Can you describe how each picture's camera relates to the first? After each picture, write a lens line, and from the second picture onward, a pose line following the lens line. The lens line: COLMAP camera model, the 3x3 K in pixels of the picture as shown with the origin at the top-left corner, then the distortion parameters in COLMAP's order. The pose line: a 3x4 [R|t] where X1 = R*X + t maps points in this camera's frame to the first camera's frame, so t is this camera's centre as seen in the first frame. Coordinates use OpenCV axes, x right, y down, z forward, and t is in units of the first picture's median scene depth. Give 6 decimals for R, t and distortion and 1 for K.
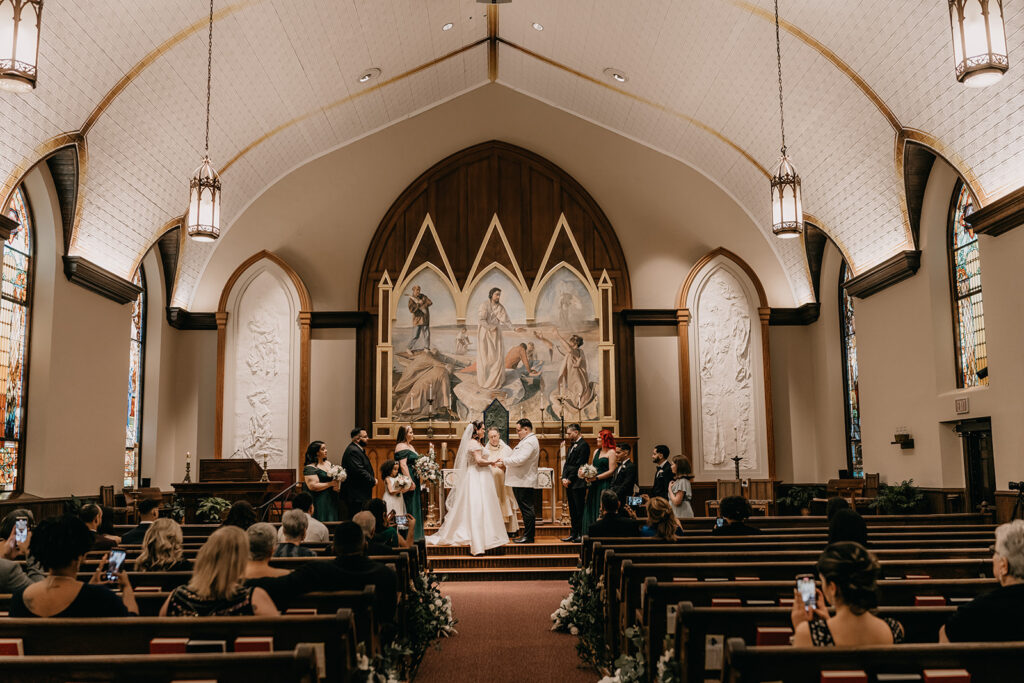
lens RADIAL K [[990.7, 0, 512.0], [0, 990.7, 341.5], [0, 0, 1]] dist [-0.012540, -0.004089]
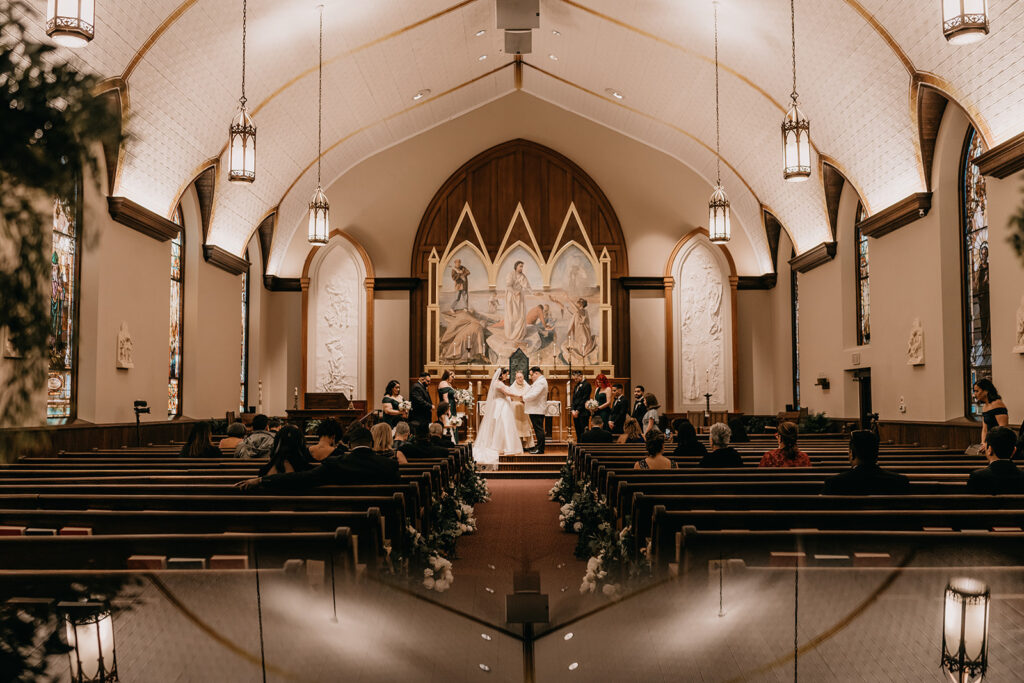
lens RADIAL K [[990.7, 0, 512.0], [0, 990.7, 341.5], [0, 0, 1]] dist [-0.012540, -0.004089]
pose [[0.999569, 0.006558, -0.028600, 0.011164], [-0.004648, 0.997786, 0.066339, -0.035279], [0.028972, -0.066177, 0.997387, -0.283744]]
